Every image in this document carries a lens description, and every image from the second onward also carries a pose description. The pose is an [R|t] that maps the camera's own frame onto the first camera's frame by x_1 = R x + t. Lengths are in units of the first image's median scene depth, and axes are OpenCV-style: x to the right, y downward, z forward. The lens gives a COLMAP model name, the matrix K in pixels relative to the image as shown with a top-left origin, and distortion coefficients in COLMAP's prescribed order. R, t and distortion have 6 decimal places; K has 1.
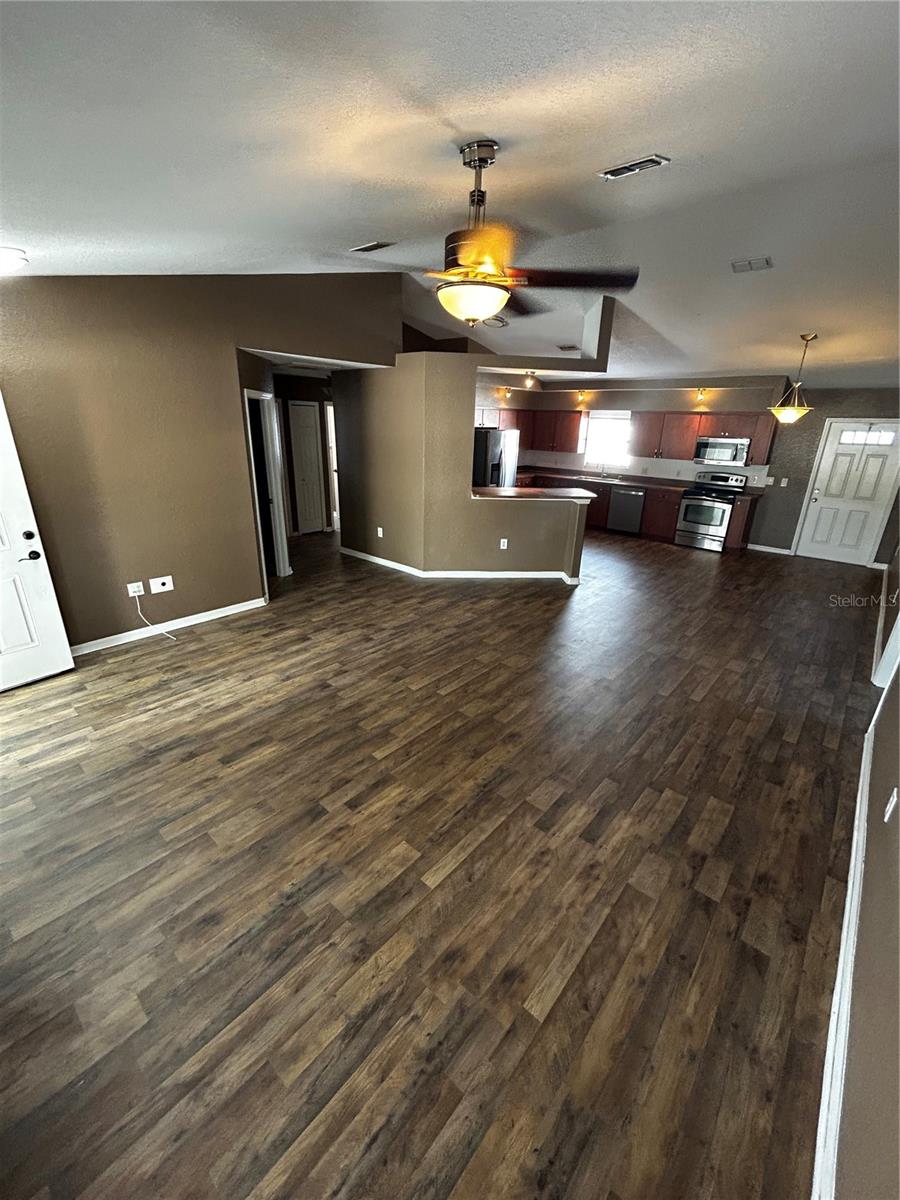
lens RADIAL K [[487.4, 0, 451.4], [0, 487.4, 599.5], [0, 0, 1]] dist [0.000795, 0.000831]
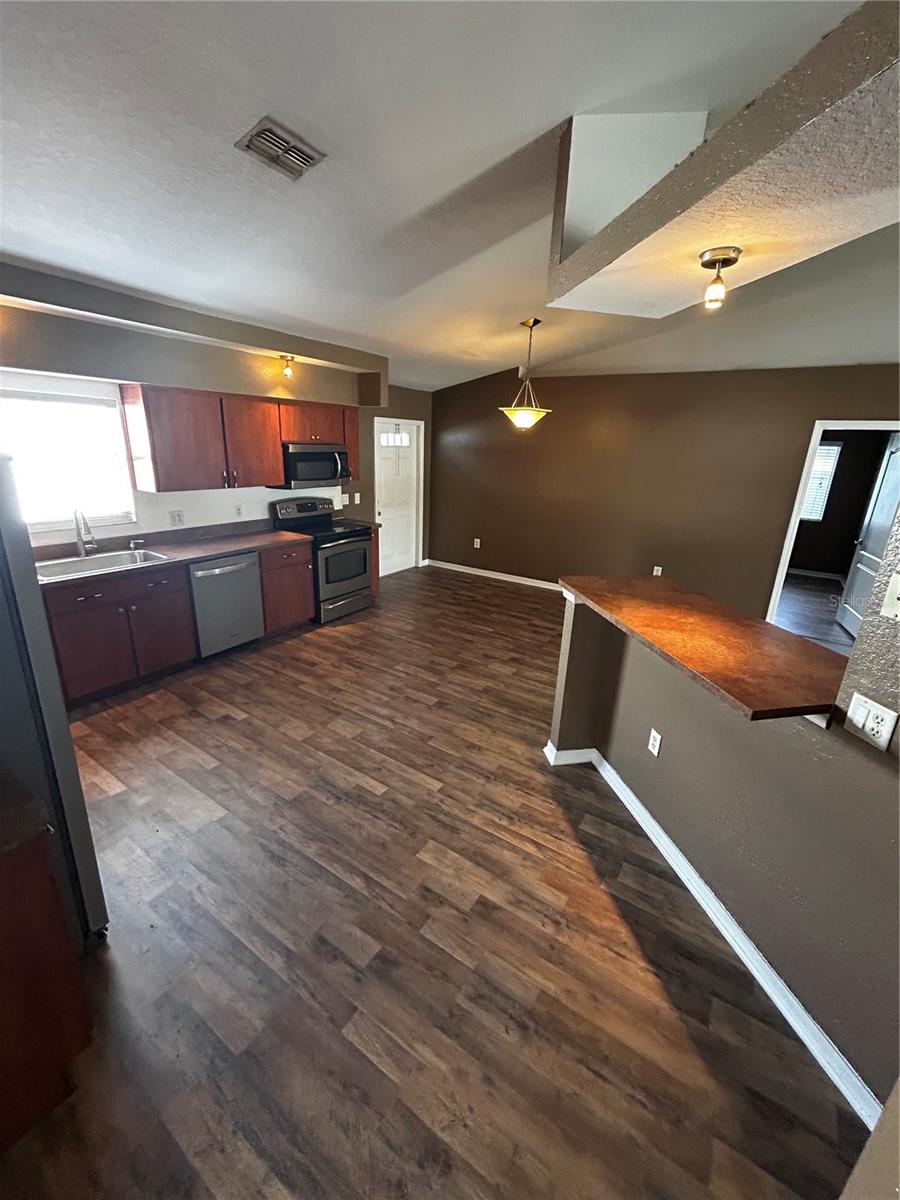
lens RADIAL K [[488.6, 0, 453.3], [0, 488.6, 595.9], [0, 0, 1]] dist [-0.001654, 0.000722]
pose [[-0.143314, -0.327501, 0.933919, -0.193304], [0.302963, 0.883839, 0.356430, -0.558672], [-0.942165, 0.334025, -0.027446, 1.555562]]
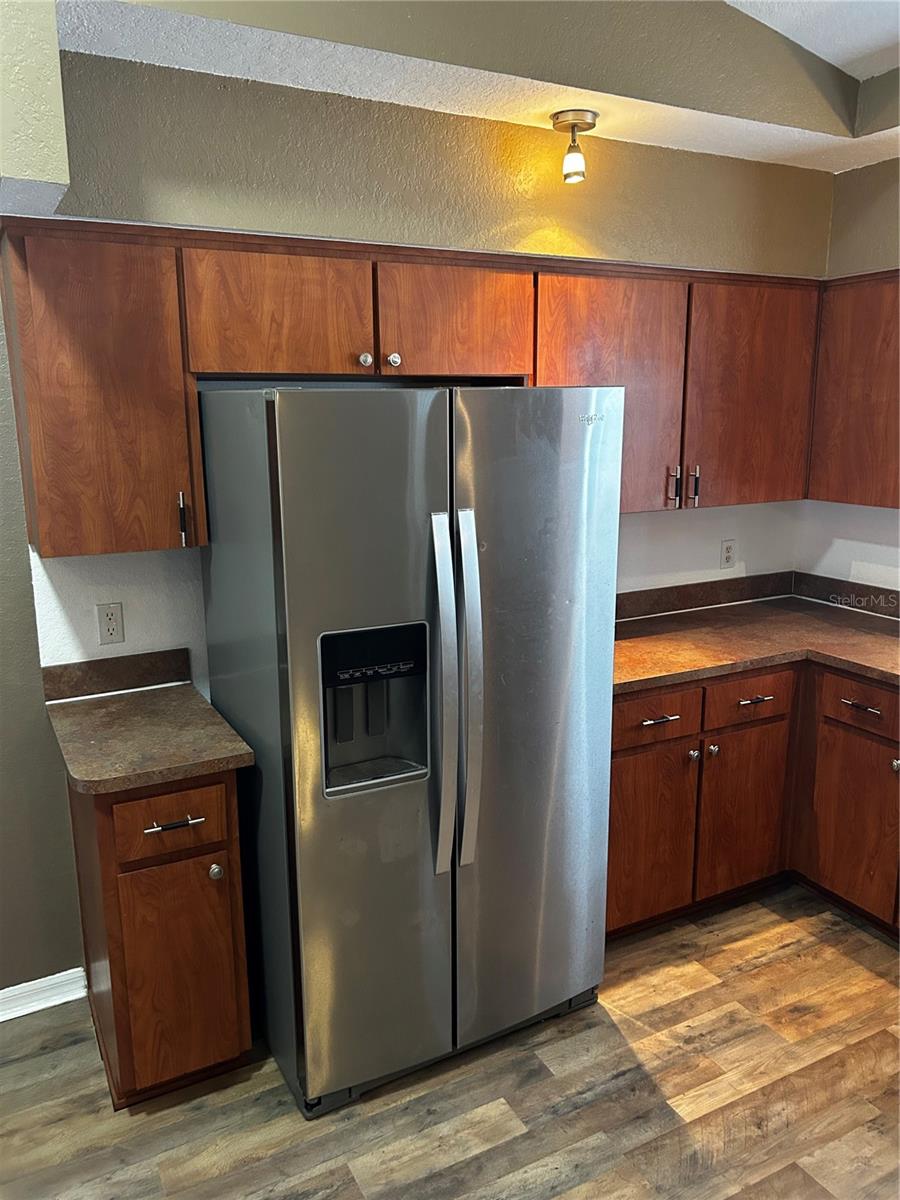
lens RADIAL K [[915.2, 0, 450.0], [0, 915.2, 600.0], [0, 0, 1]] dist [0.053261, -0.058590]
pose [[0.937022, 0.043461, -0.346555, 0.354968], [-0.092813, 0.987537, -0.127104, -0.474667], [0.336712, 0.151264, 0.929378, 1.428749]]
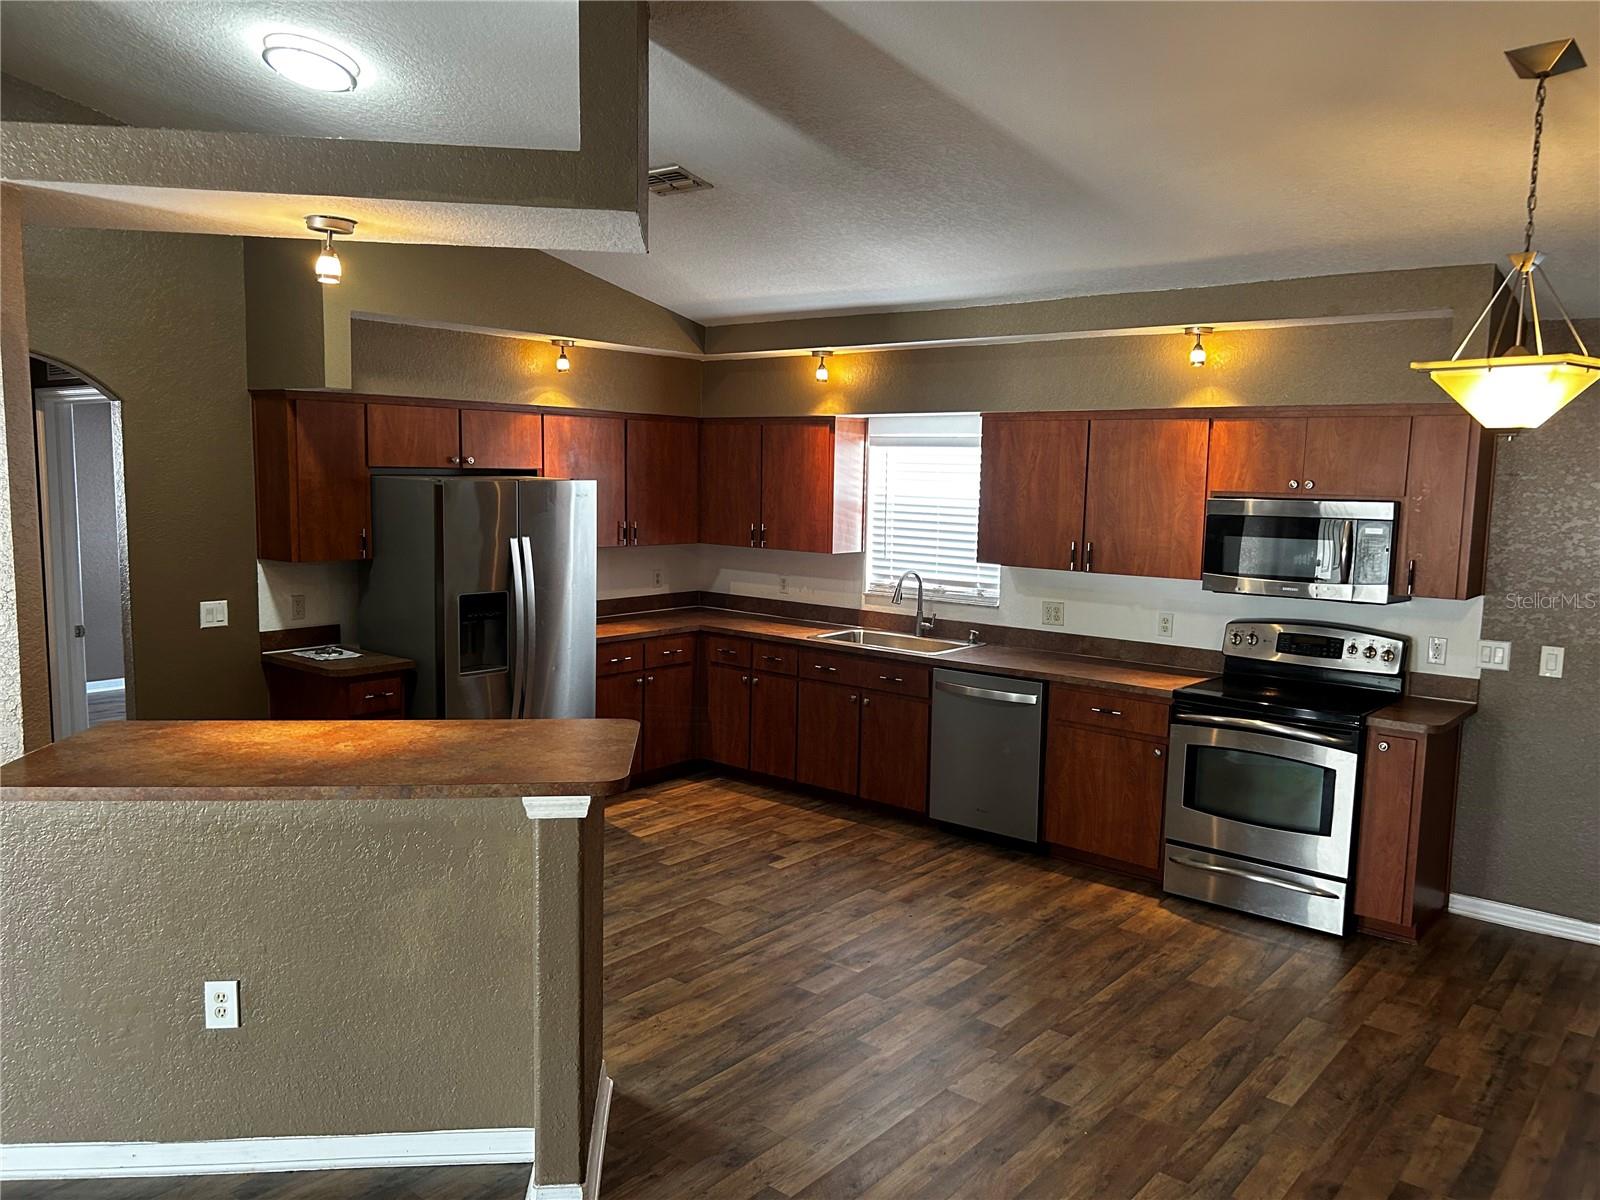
lens RADIAL K [[1202.7, 0, 800.8], [0, 1202.7, 607.7], [0, 0, 1]] dist [0.057090, -0.088933]
pose [[0.999605, -0.008356, 0.026847, 0.454933], [0.014400, 0.972236, -0.233558, -0.208807], [-0.024150, 0.233852, 0.971972, 0.640526]]
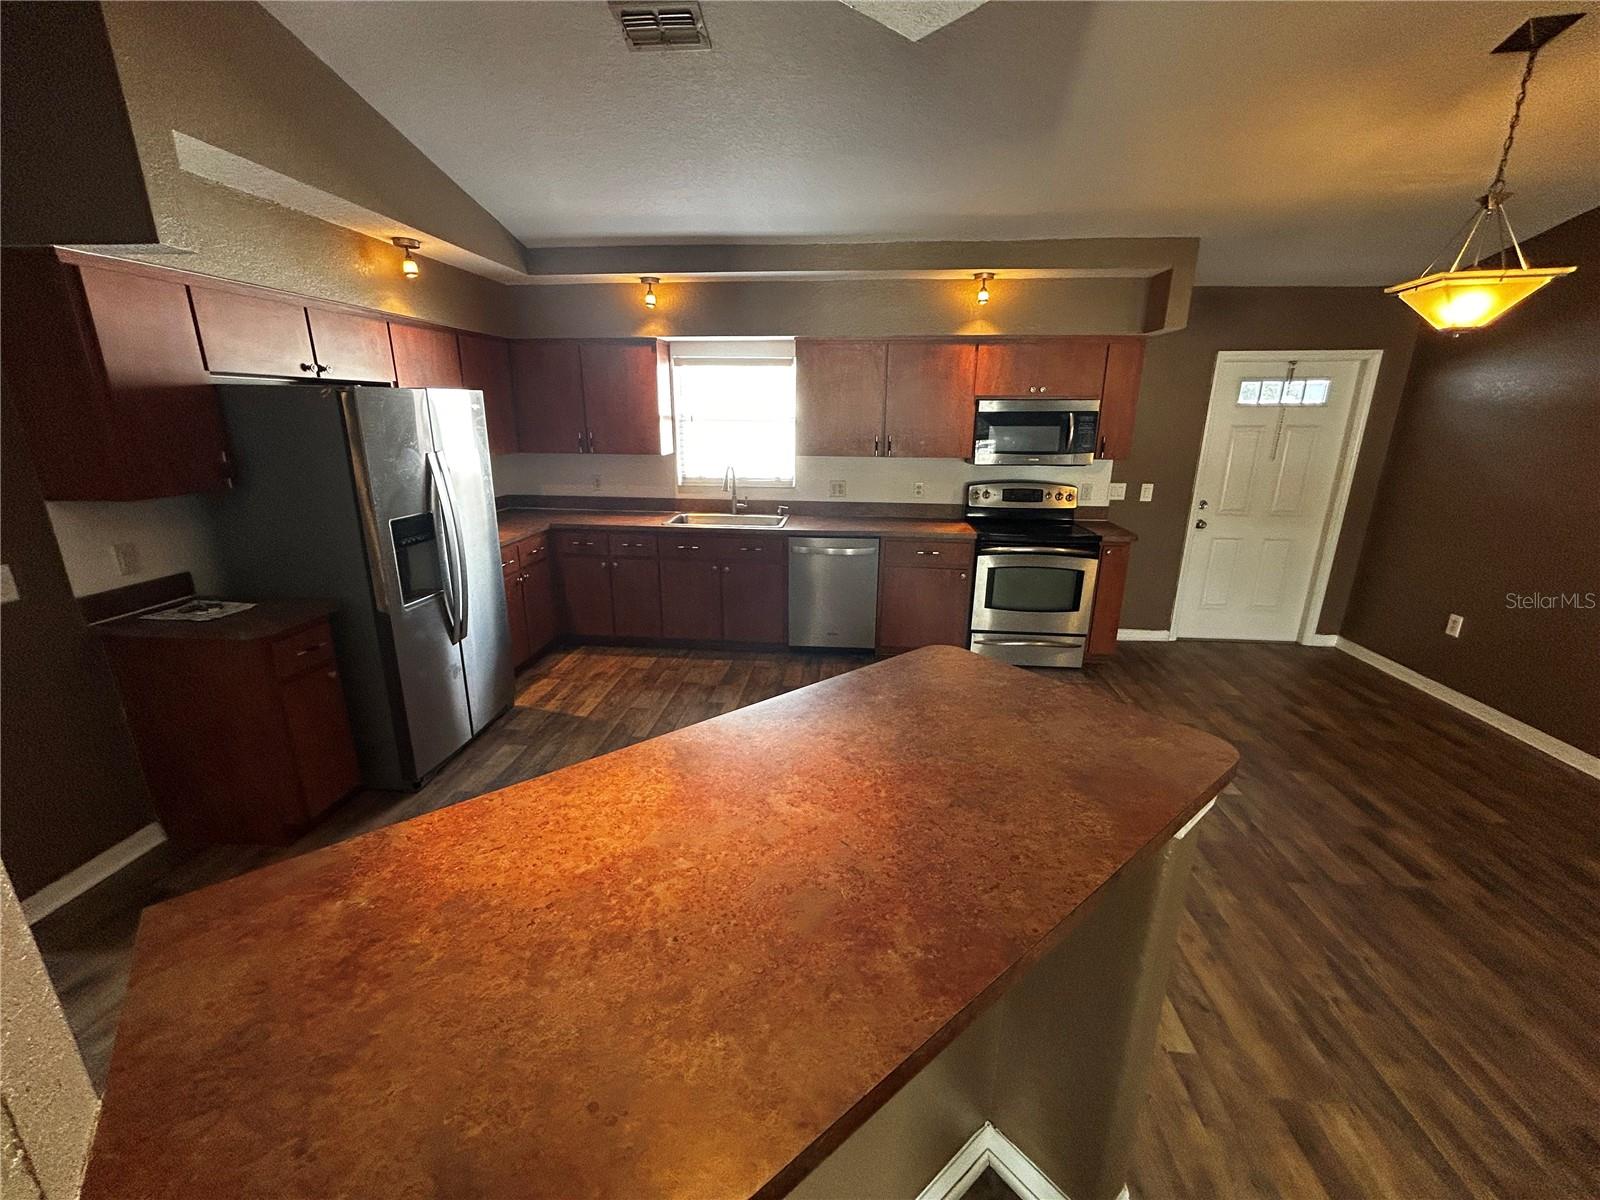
lens RADIAL K [[651.5, 0, 799.9], [0, 651.5, 595.7], [0, 0, 1]] dist [-0.001654, 0.000722]
pose [[0.809881, -0.181226, 0.557897, 0.107700], [0.216351, 0.976311, 0.003074, -0.365412], [-0.545238, 0.118212, 0.829904, 1.144256]]
